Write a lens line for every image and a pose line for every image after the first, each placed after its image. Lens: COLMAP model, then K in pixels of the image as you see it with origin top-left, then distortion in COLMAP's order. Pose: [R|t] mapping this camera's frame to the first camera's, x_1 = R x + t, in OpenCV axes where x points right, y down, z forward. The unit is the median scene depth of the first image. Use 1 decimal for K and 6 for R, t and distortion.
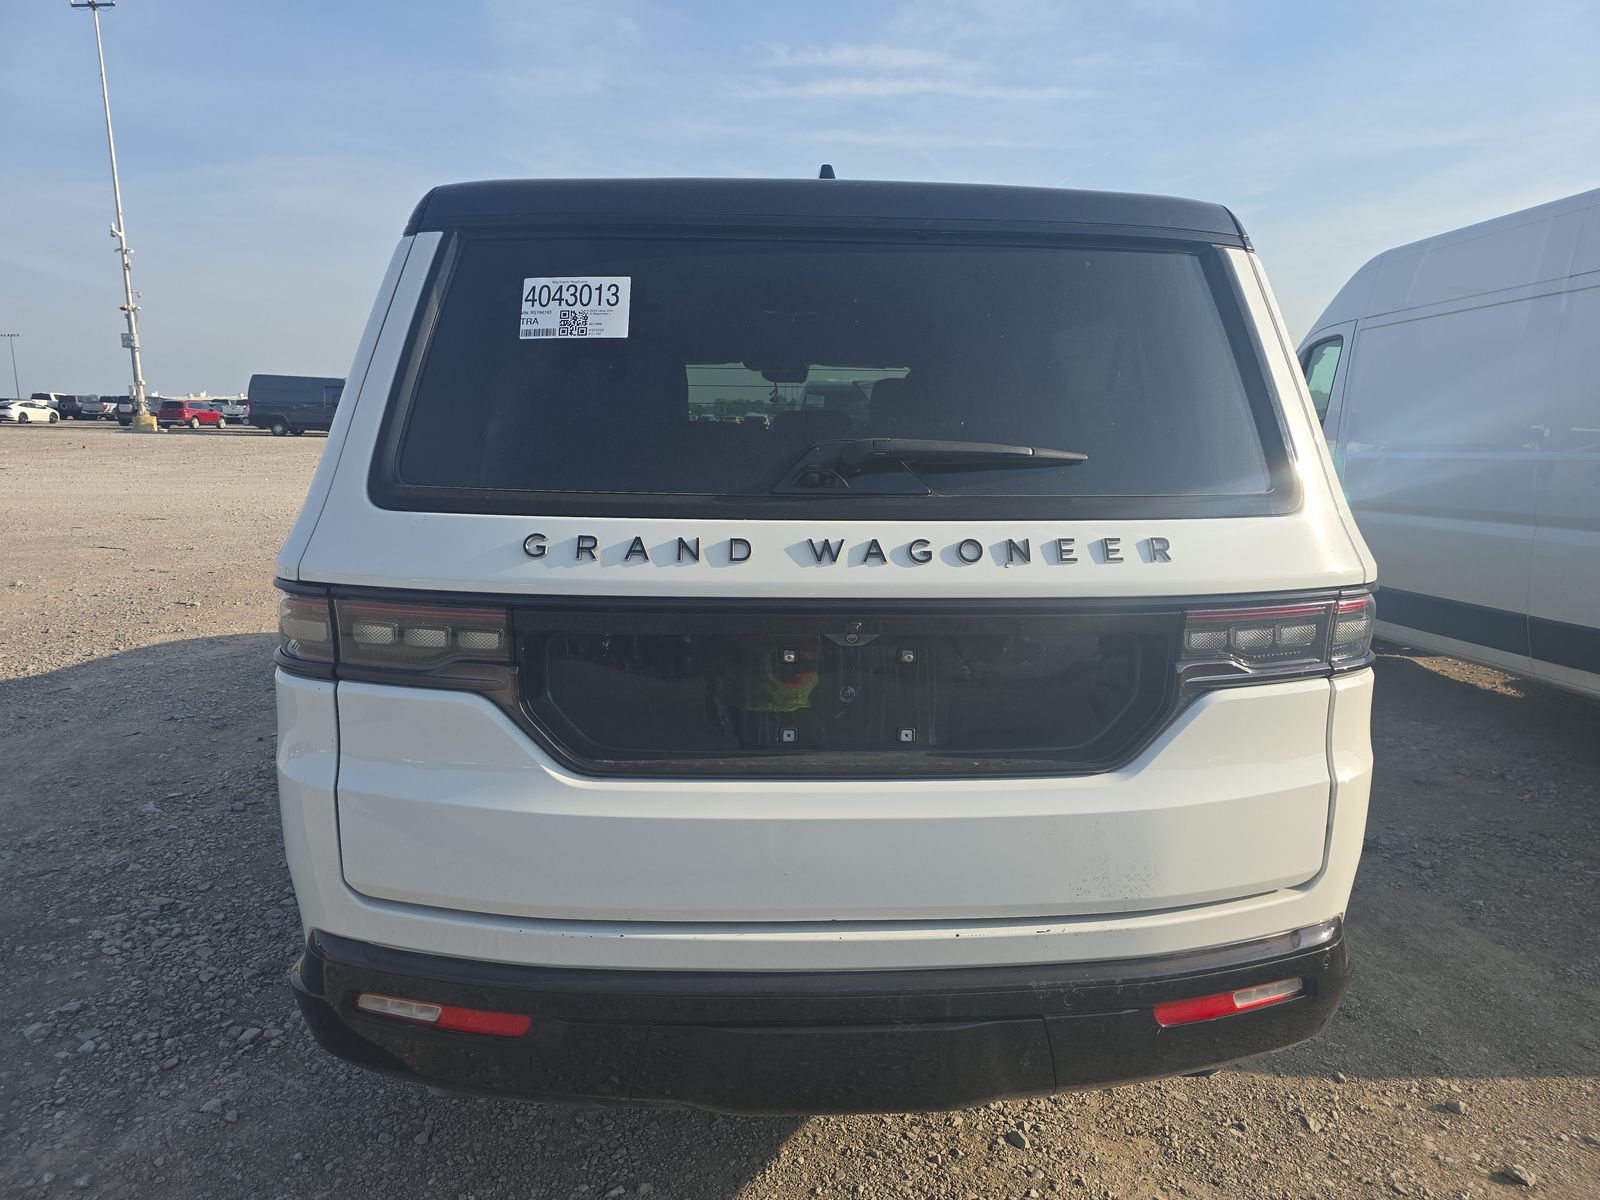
lens RADIAL K [[1069.5, 0, 800.0], [0, 1069.5, 600.0], [0, 0, 1]] dist [0.061795, -0.056192]
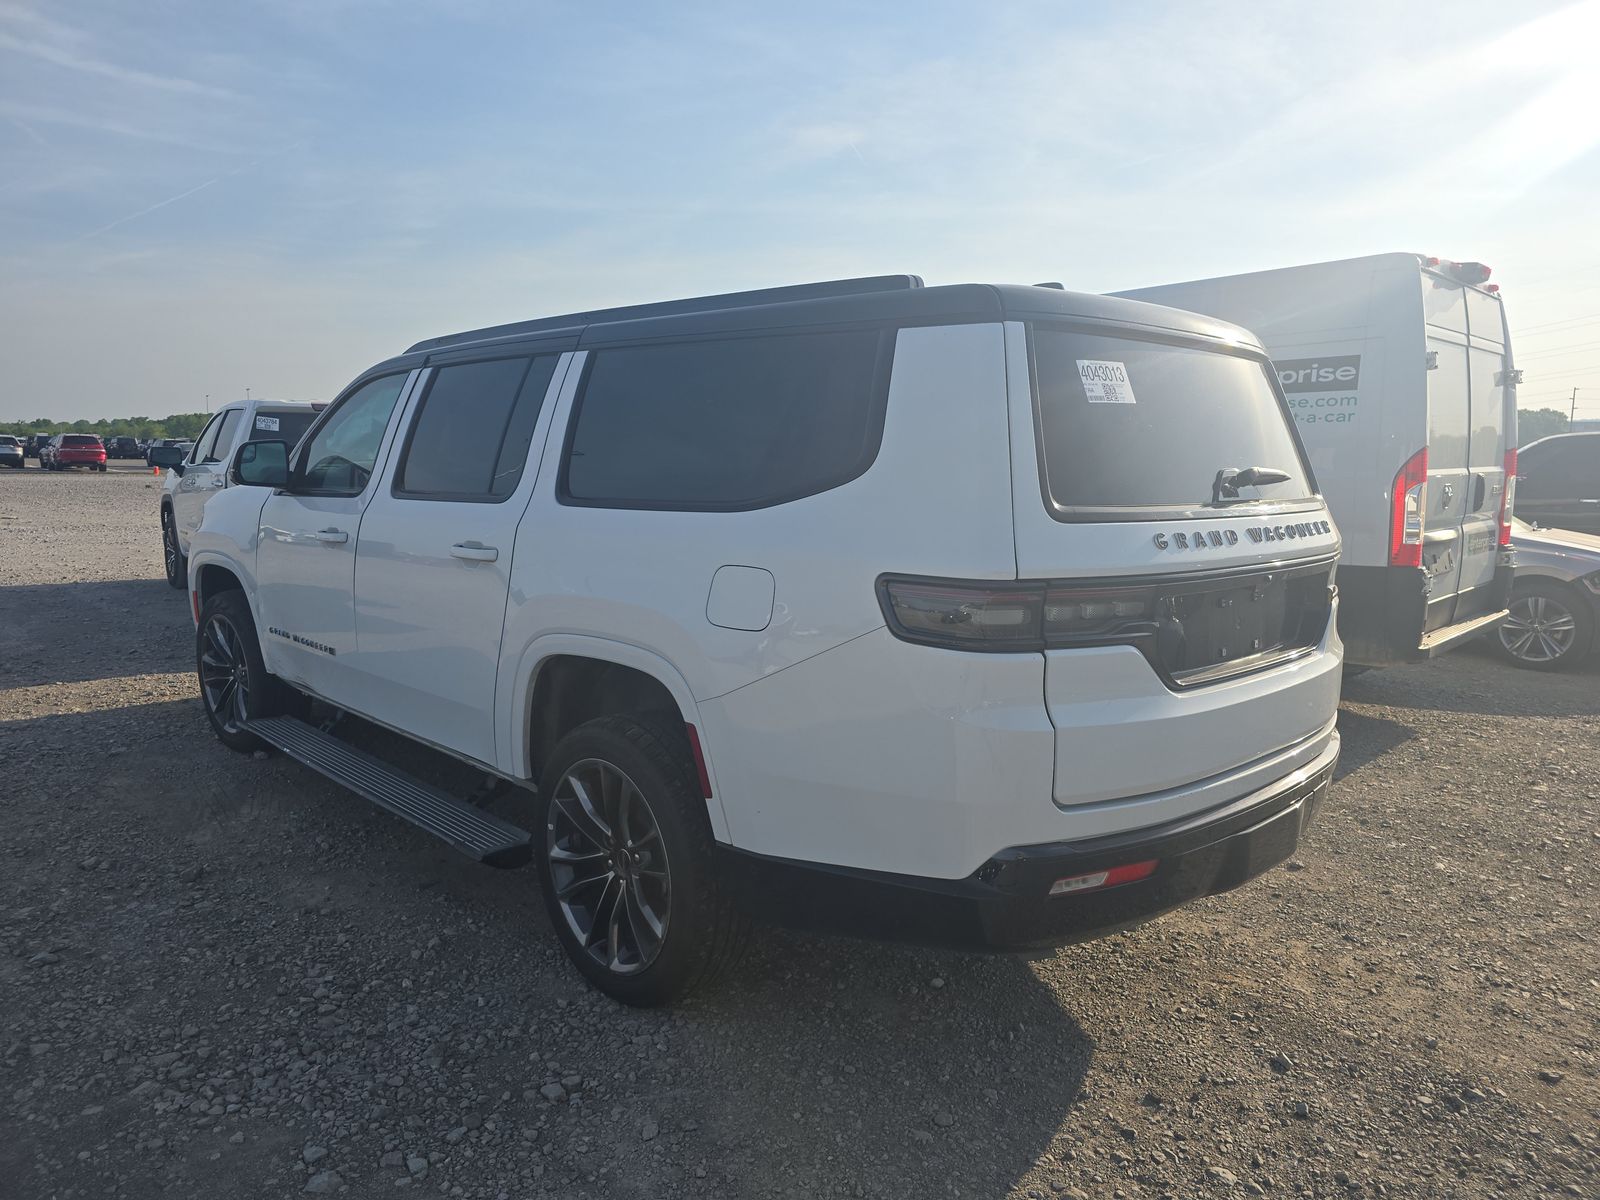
lens RADIAL K [[1069.5, 0, 800.0], [0, 1069.5, 600.0], [0, 0, 1]] dist [0.061795, -0.056192]
pose [[0.755840, -0.086197, 0.649057, -1.520068], [0.102078, 0.994688, 0.013225, -0.037589], [-0.646750, 0.056258, 0.760624, 0.169900]]
